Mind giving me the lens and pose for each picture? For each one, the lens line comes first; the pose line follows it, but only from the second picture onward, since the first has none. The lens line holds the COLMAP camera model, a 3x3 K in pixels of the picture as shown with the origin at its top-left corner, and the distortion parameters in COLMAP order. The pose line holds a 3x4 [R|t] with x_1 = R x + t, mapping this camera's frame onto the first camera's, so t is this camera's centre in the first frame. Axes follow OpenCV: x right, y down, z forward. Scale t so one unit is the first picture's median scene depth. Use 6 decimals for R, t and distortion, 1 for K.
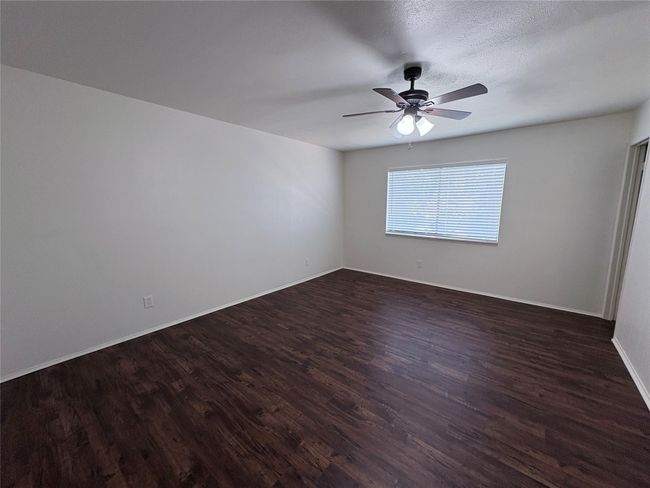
lens RADIAL K [[259.3, 0, 325.0], [0, 259.3, 244.0], [0, 0, 1]] dist [-0.000661, -0.000169]
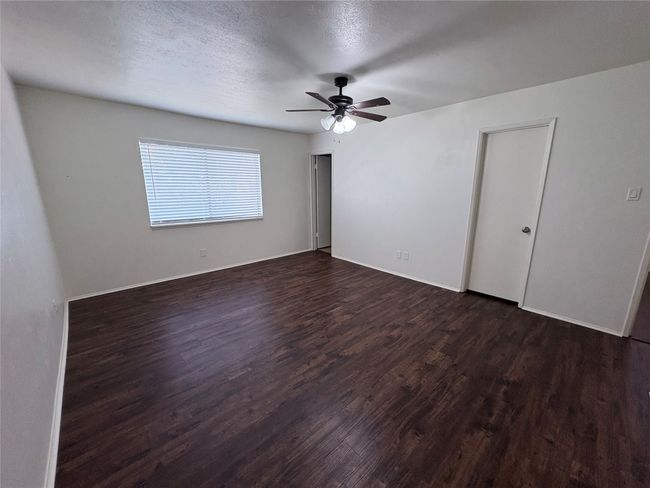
lens RADIAL K [[259.3, 0, 325.0], [0, 259.3, 244.0], [0, 0, 1]] dist [-0.000661, -0.000169]
pose [[0.147327, -0.216890, 0.965015, -0.806739], [0.154649, 0.968713, 0.194111, -0.115883], [-0.976923, 0.120641, 0.176259, 0.724598]]
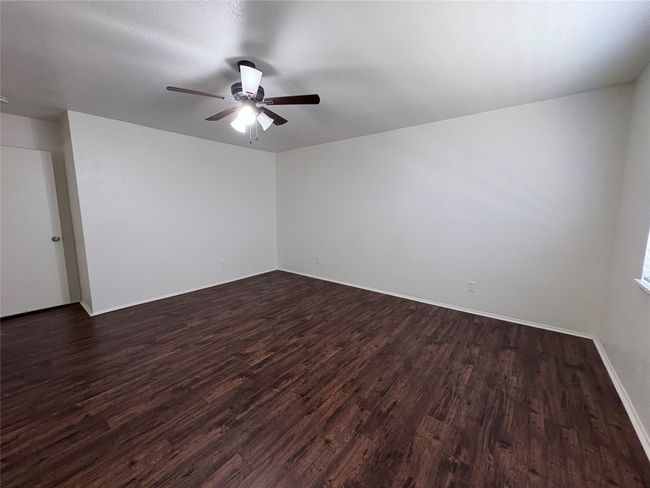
lens RADIAL K [[259.3, 0, 325.0], [0, 259.3, 244.0], [0, 0, 1]] dist [-0.000661, -0.000169]
pose [[0.011079, 0.140762, -0.989981, 1.085488], [-0.157706, 0.977897, 0.137279, -0.136216], [0.987424, 0.154606, 0.033033, 1.045202]]
